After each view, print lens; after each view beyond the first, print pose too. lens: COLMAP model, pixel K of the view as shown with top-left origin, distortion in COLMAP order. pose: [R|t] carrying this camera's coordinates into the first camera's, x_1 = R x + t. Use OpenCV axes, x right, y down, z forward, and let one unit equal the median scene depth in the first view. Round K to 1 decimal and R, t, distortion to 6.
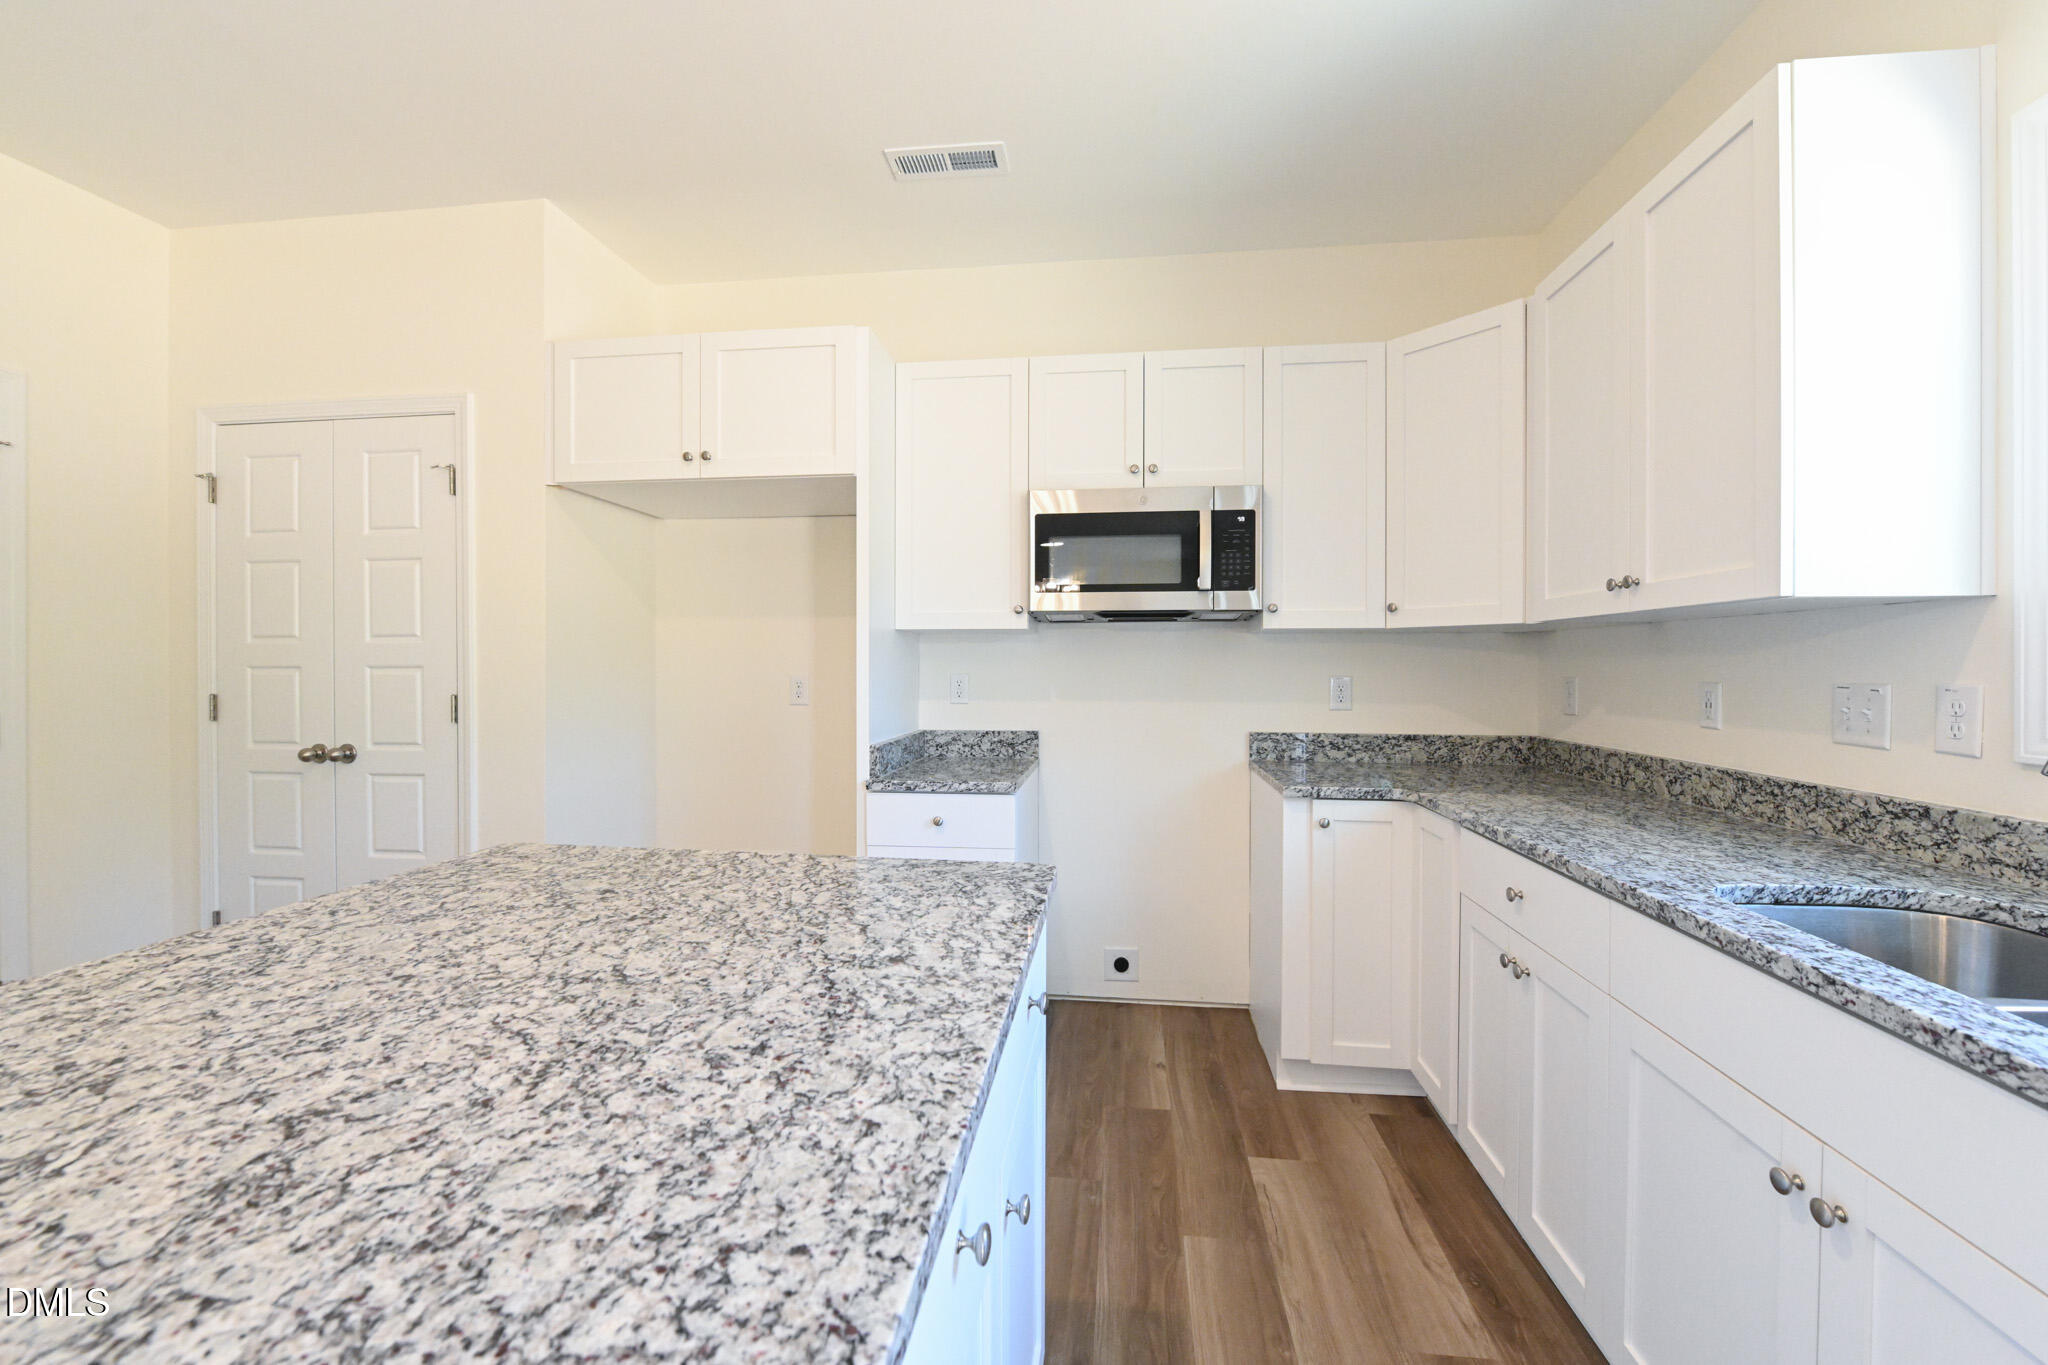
lens RADIAL K [[813.3, 0, 1034.2], [0, 813.3, 667.4], [0, 0, 1]] dist [-0.007902, -0.000713]
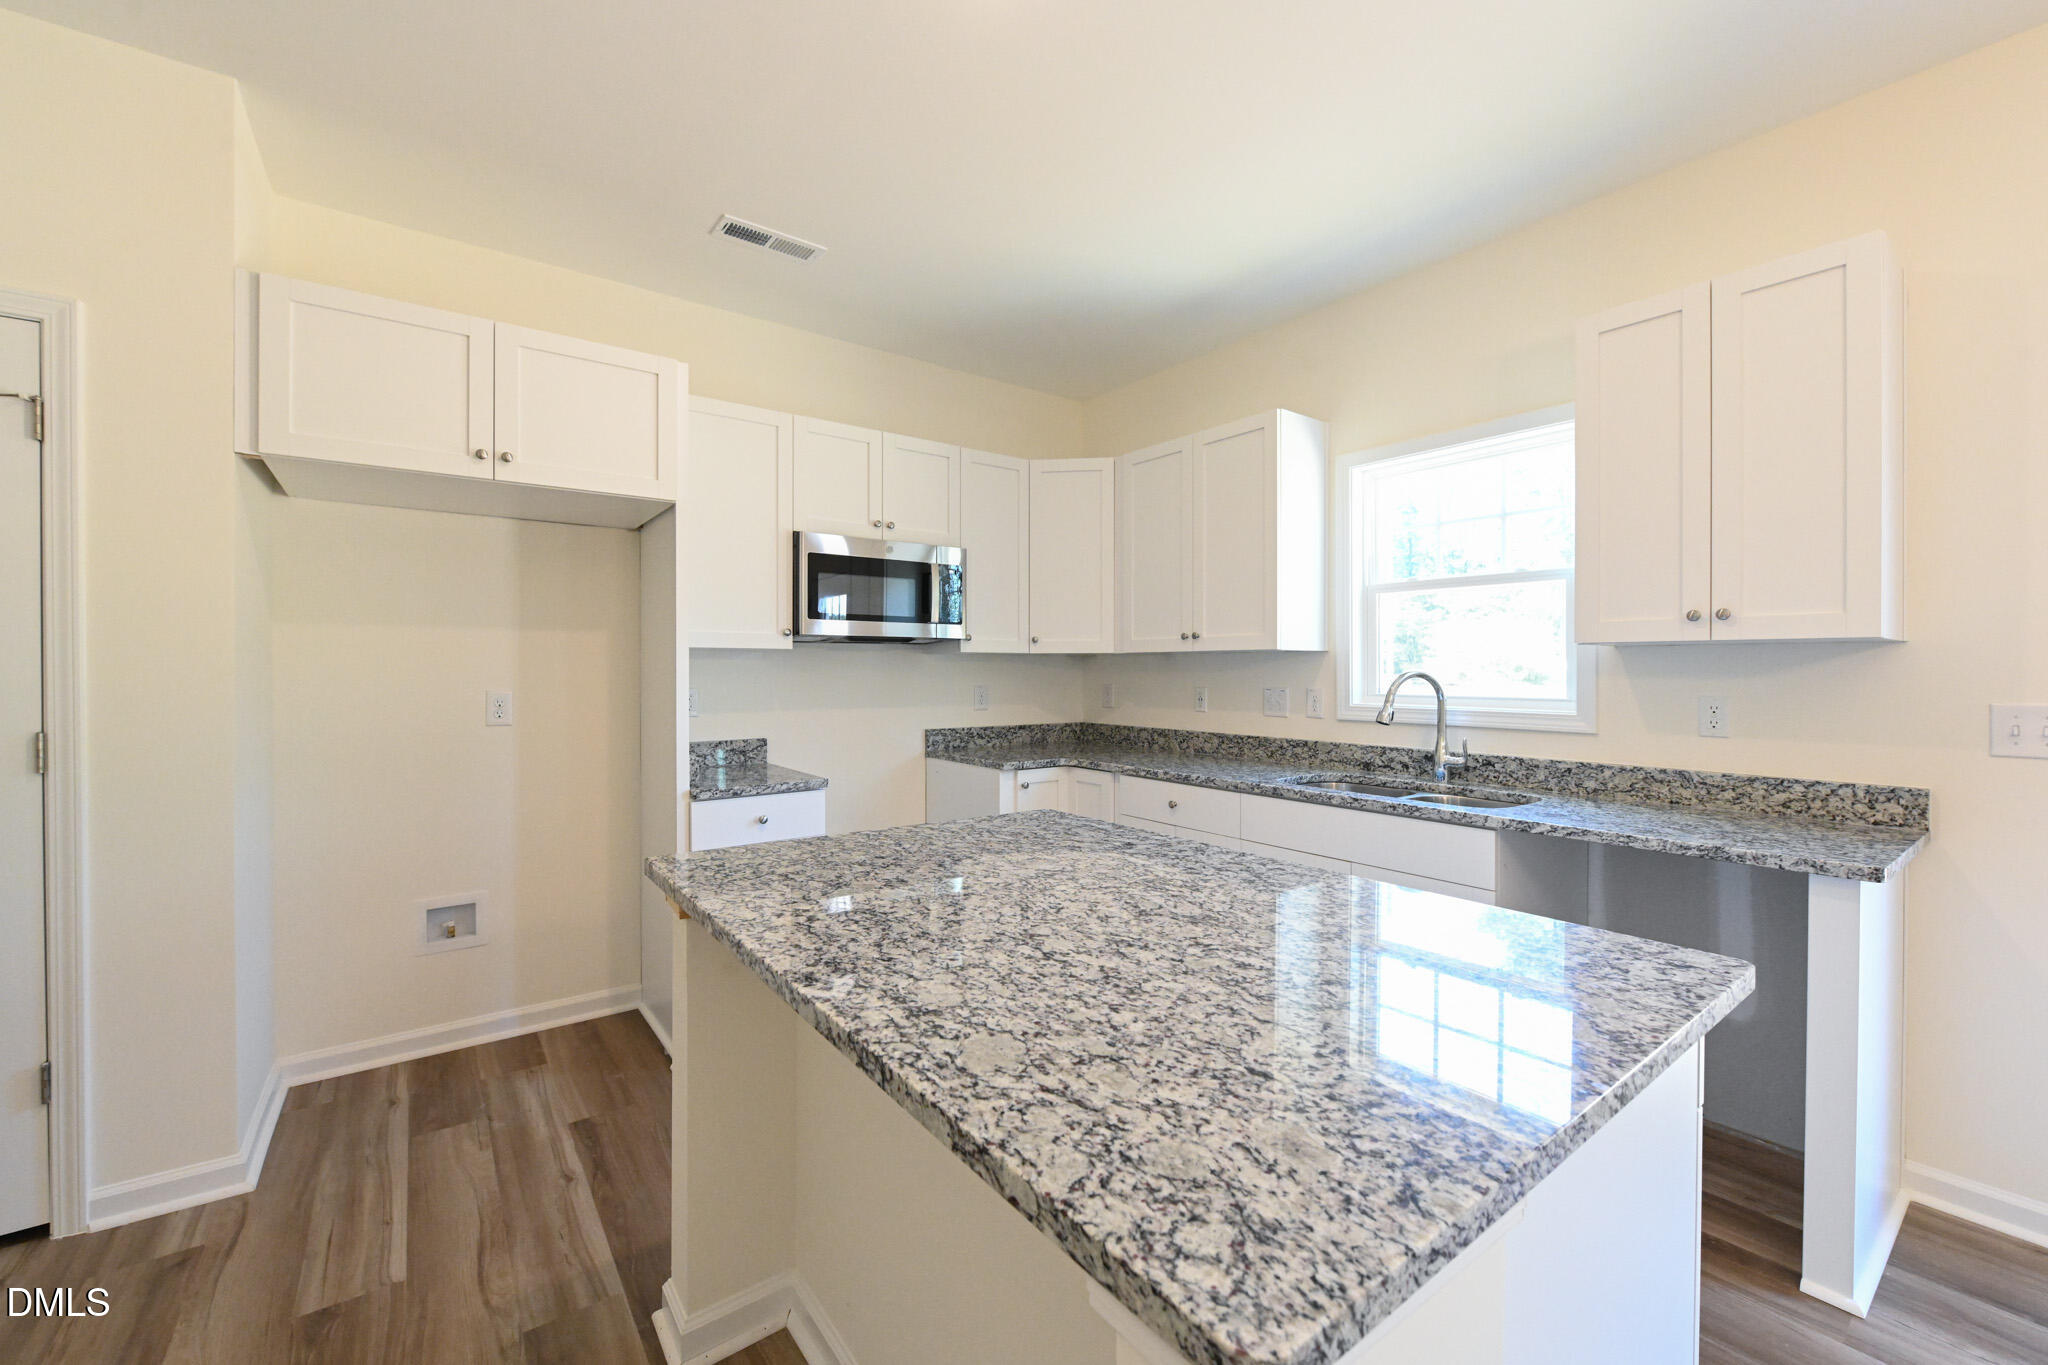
lens RADIAL K [[813.3, 0, 1036.1], [0, 813.3, 673.6], [0, 0, 1]] dist [-0.007902, -0.000713]
pose [[0.719085, -0.004313, 0.694909, -0.847261], [0.001249, 0.999987, 0.004914, -0.026773], [-0.694921, -0.002665, 0.719081, -0.111010]]
